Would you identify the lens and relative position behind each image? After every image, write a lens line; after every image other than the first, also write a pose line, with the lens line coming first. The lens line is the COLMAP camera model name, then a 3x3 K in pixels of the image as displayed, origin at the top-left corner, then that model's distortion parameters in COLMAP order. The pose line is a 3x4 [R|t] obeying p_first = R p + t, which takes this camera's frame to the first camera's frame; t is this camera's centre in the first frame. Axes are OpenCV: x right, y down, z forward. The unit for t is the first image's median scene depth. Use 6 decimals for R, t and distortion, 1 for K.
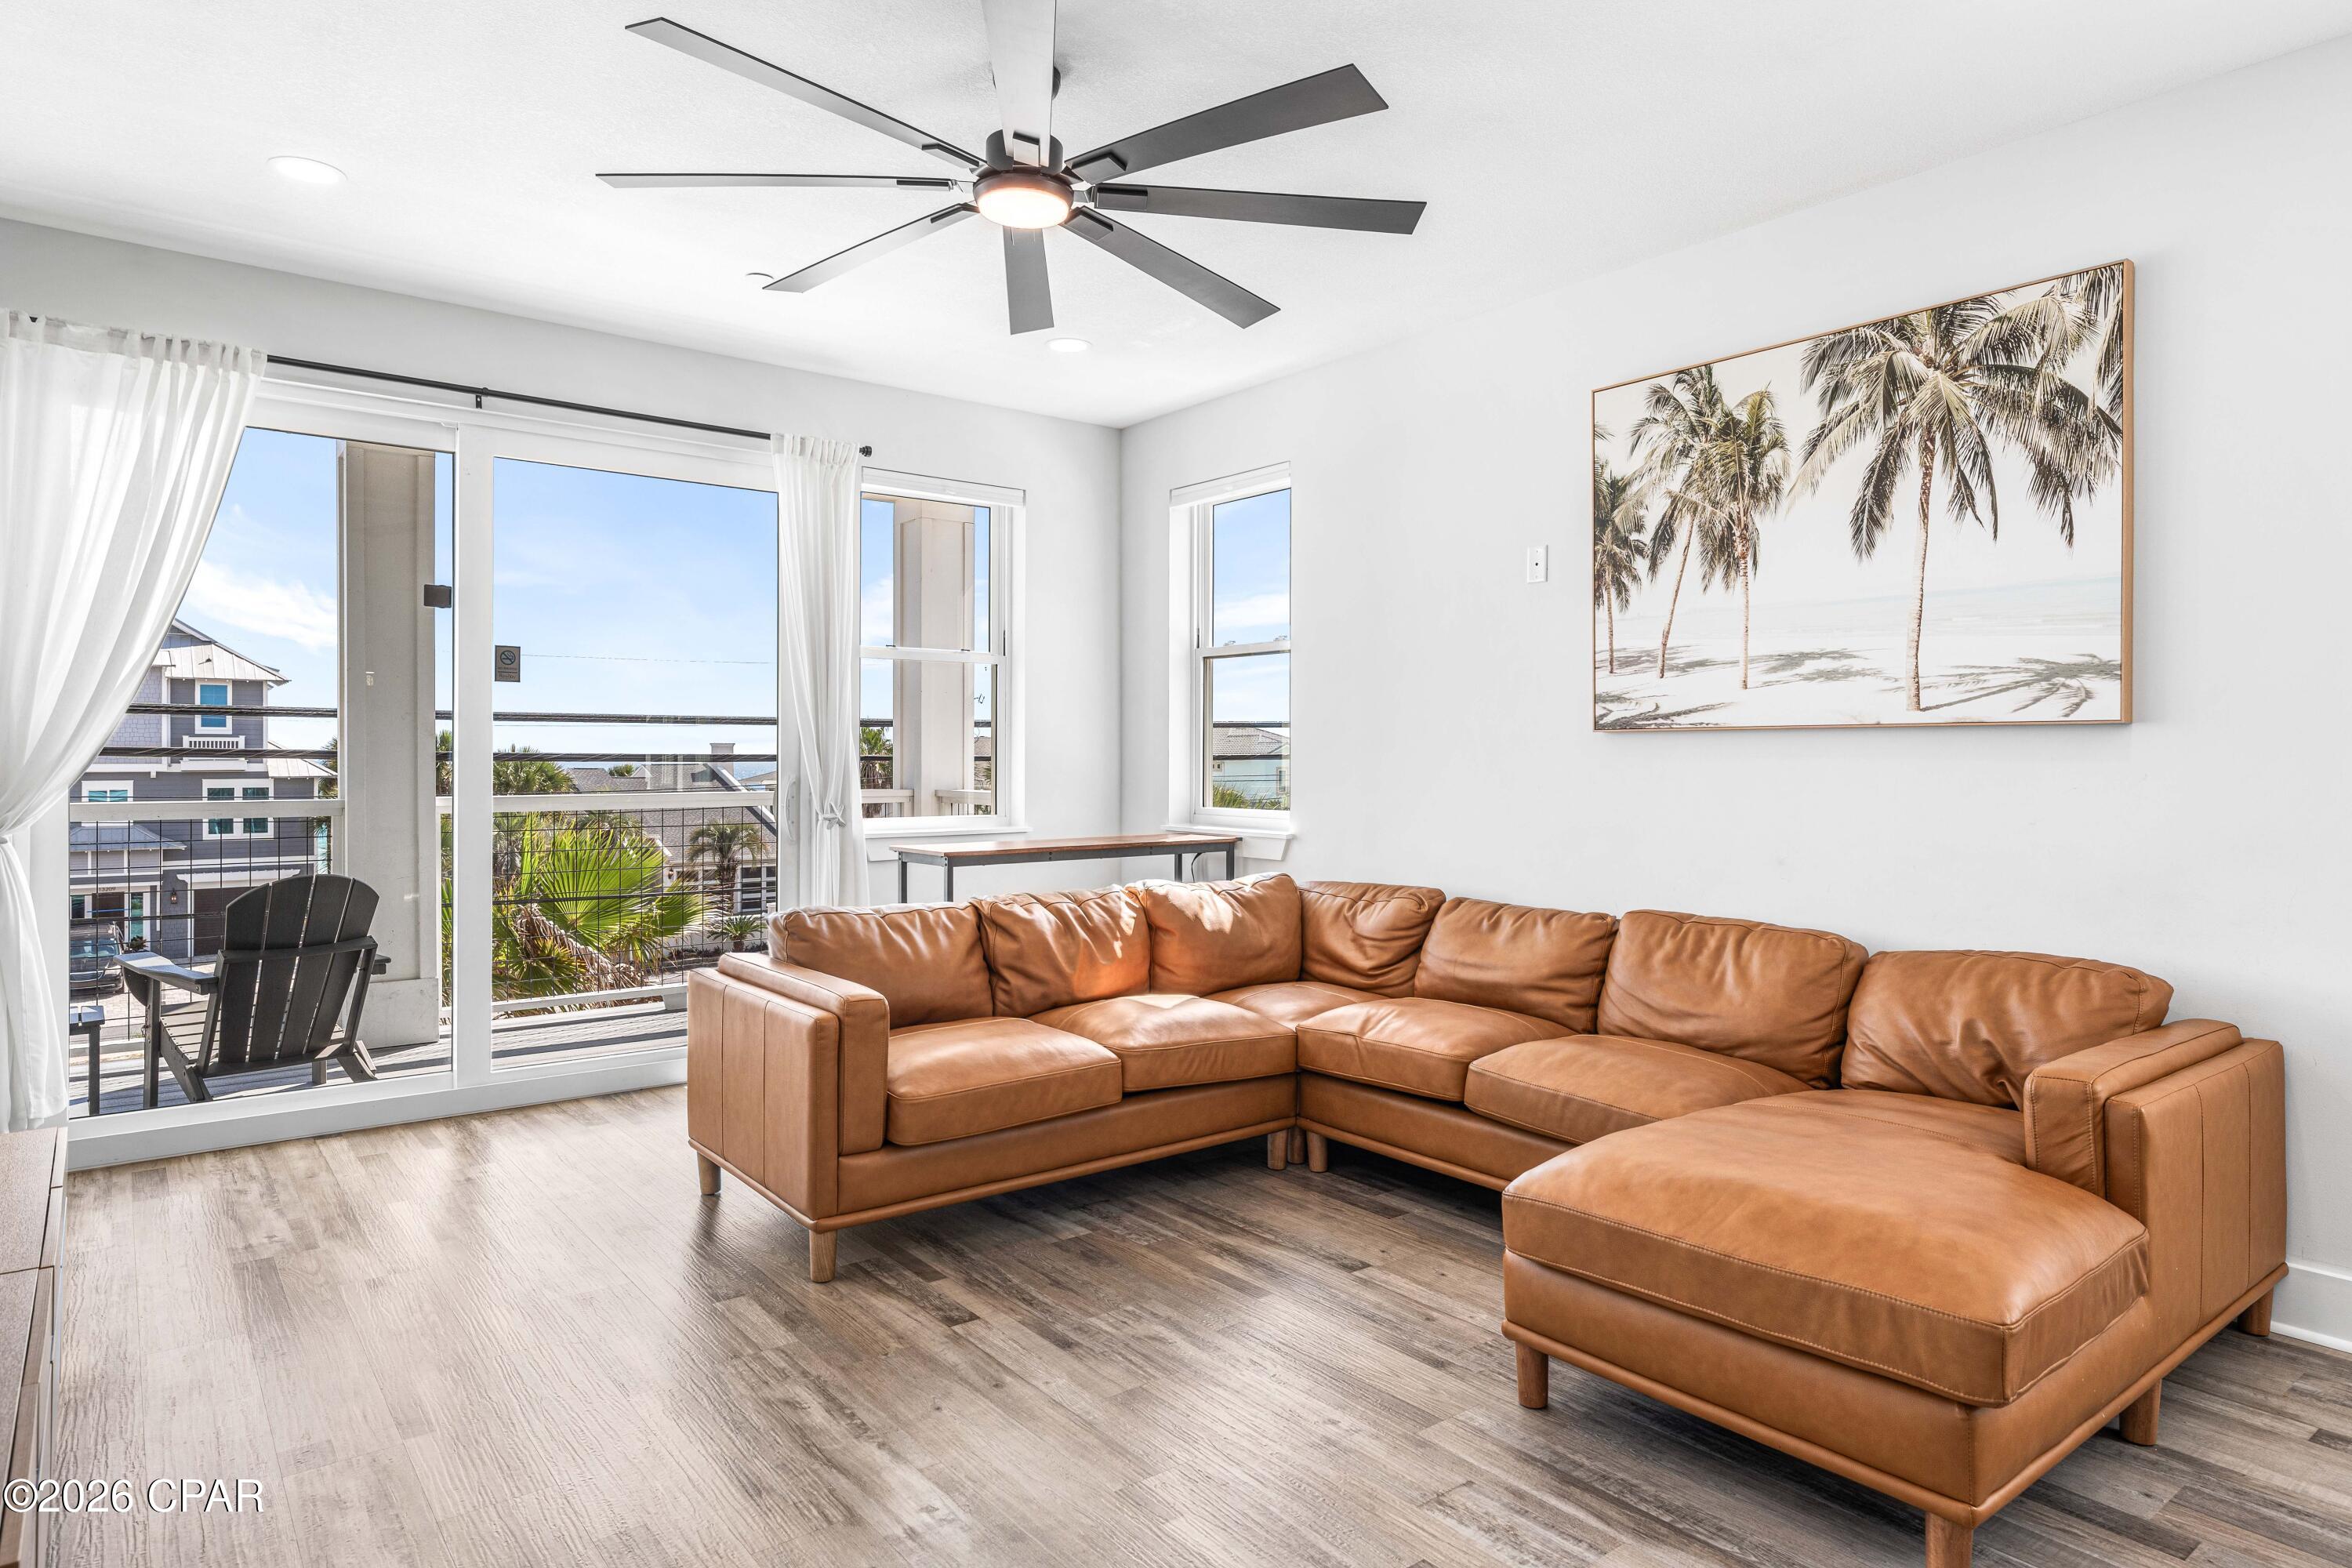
lens RADIAL K [[1343.7, 0, 1131.6], [0, 1343.7, 775.4], [0, 0, 1]] dist [-0.001399, -0.000404]
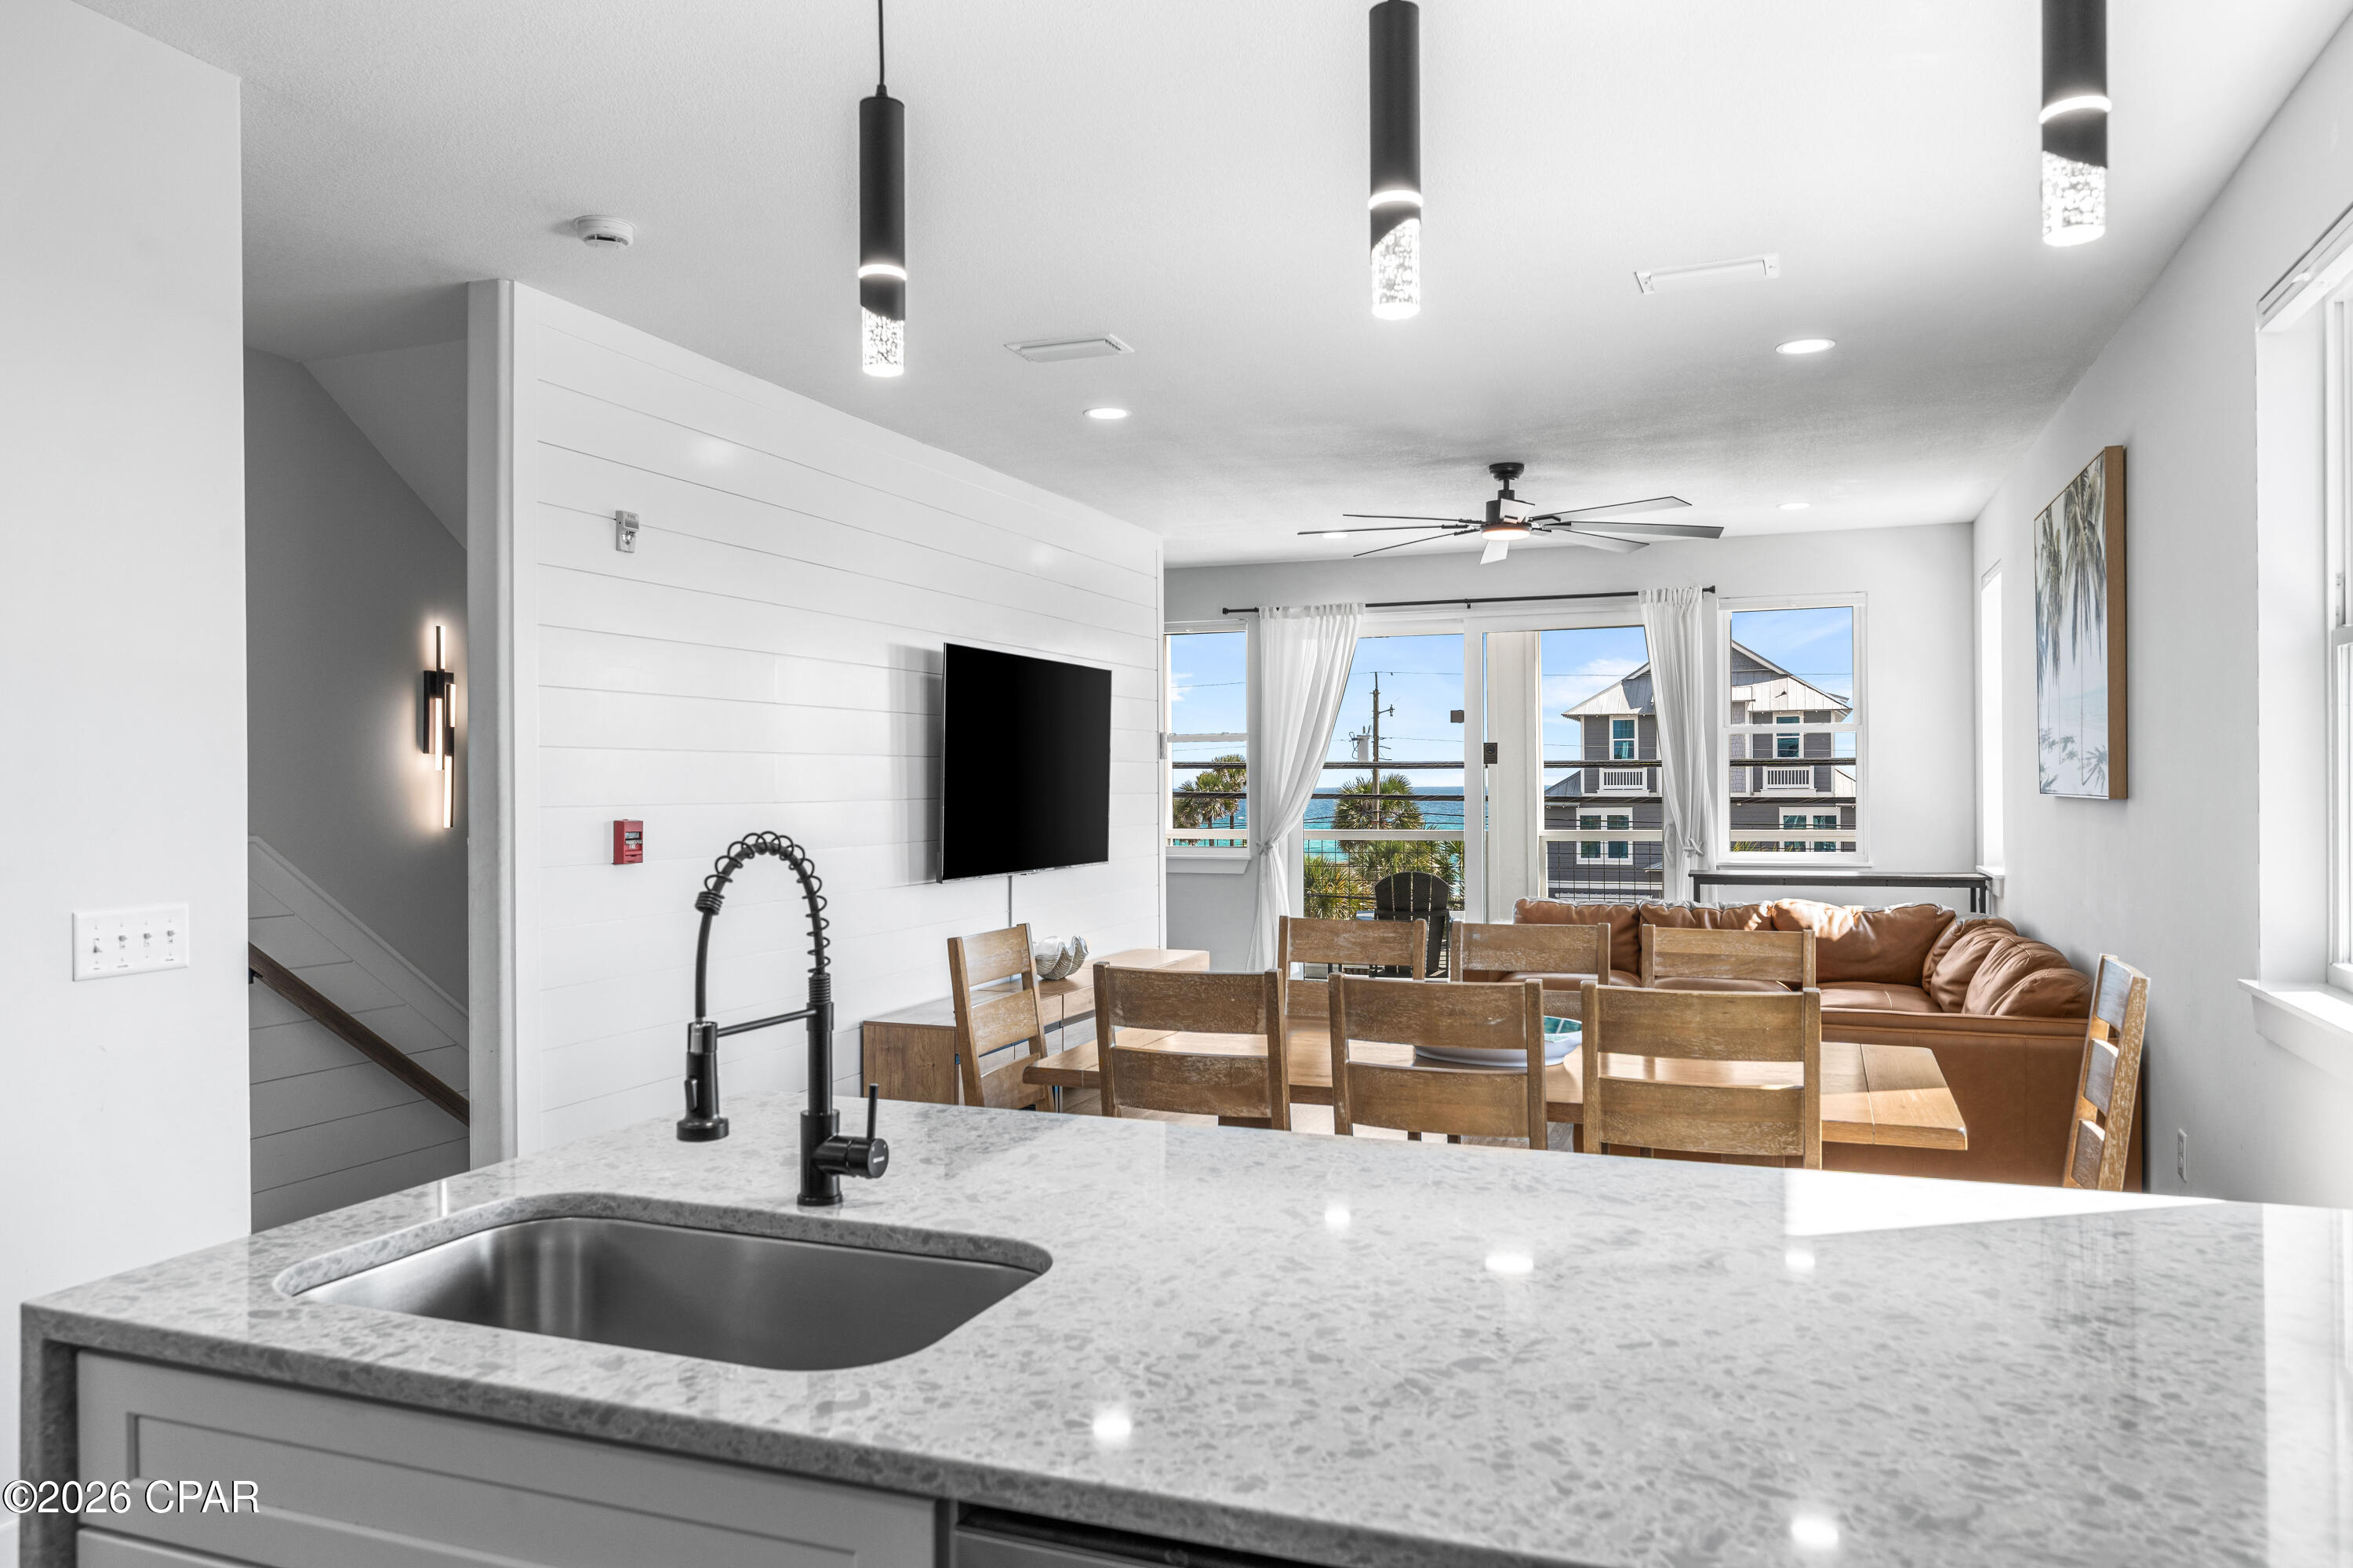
lens RADIAL K [[1576.6, 0, 1176.5], [0, 1576.6, 784.0], [0, 0, 1]] dist [0.031680, -0.000557]
pose [[0.522218, -0.012339, -0.852723, 0.826050], [0.004131, 0.999920, -0.011939, -0.018491], [0.852802, 0.002712, 0.522227, -0.305190]]
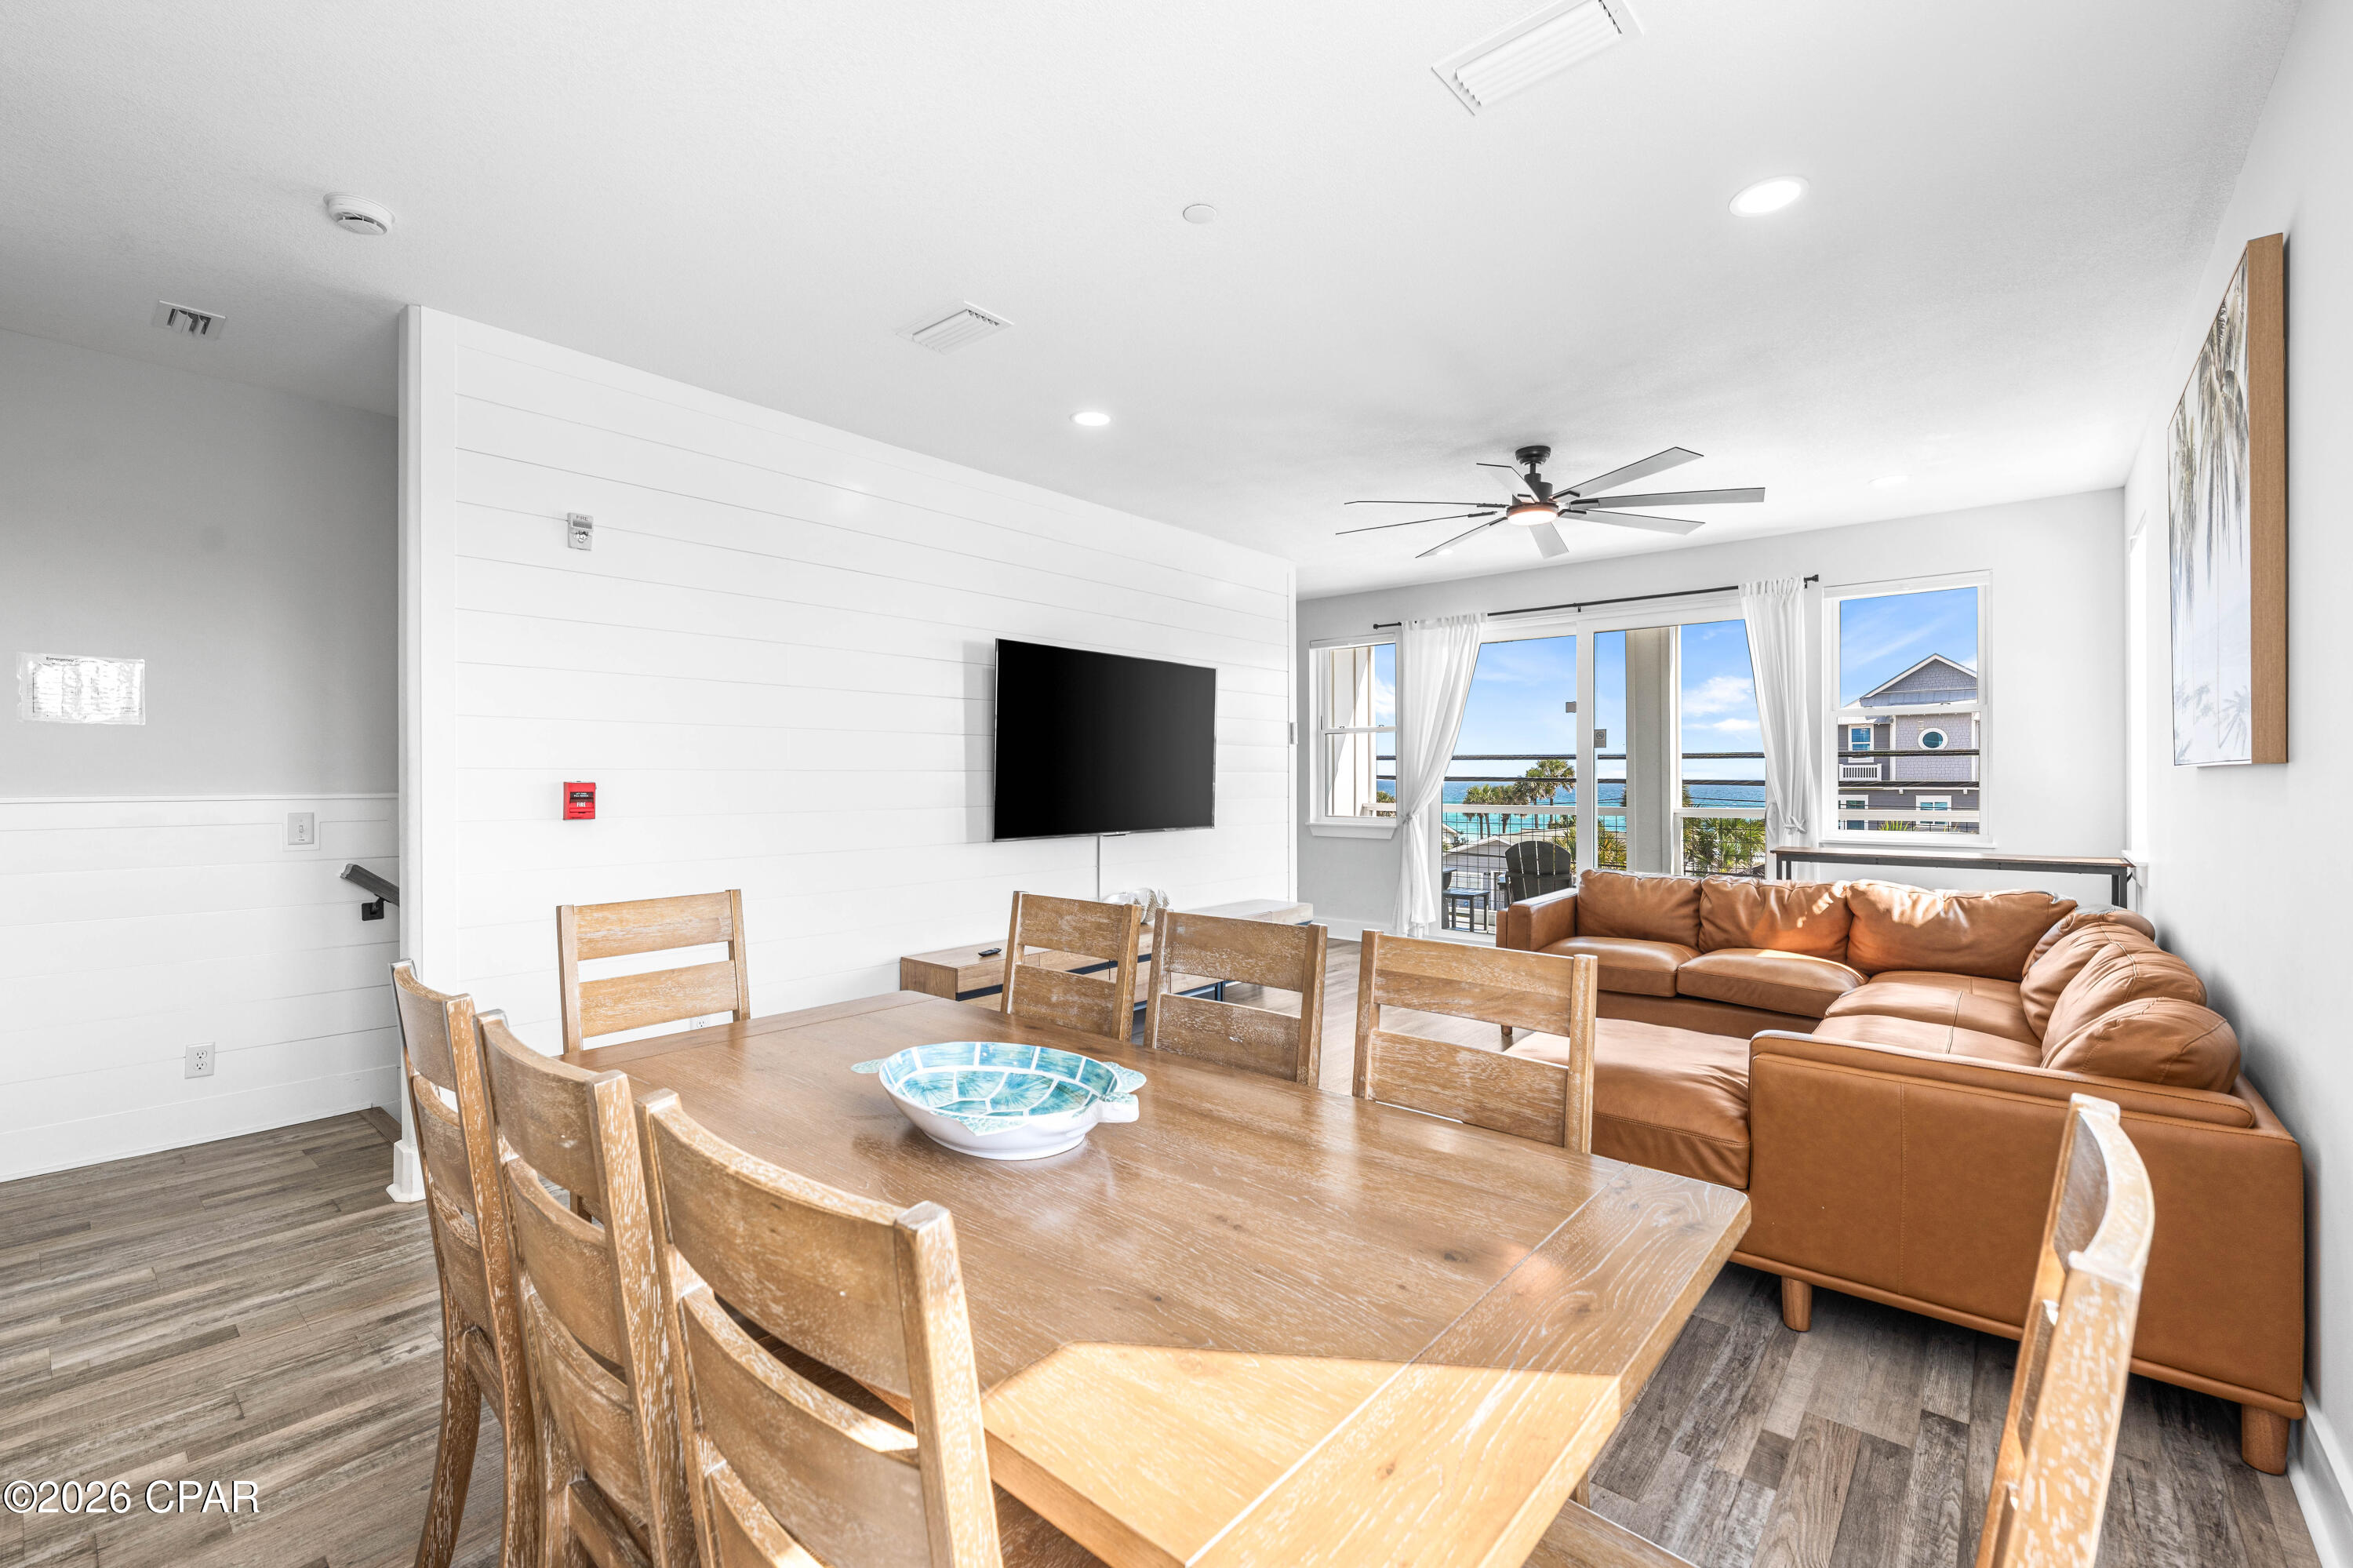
lens RADIAL K [[995.1, 0, 1168.6], [0, 995.1, 778.2], [0, 0, 1]] dist [0.007106, -0.000320]
pose [[0.208671, -0.008301, -0.977951, 0.644785], [-0.004100, 0.999948, -0.009363, -0.008891], [0.977977, 0.005963, 0.208626, 0.080108]]
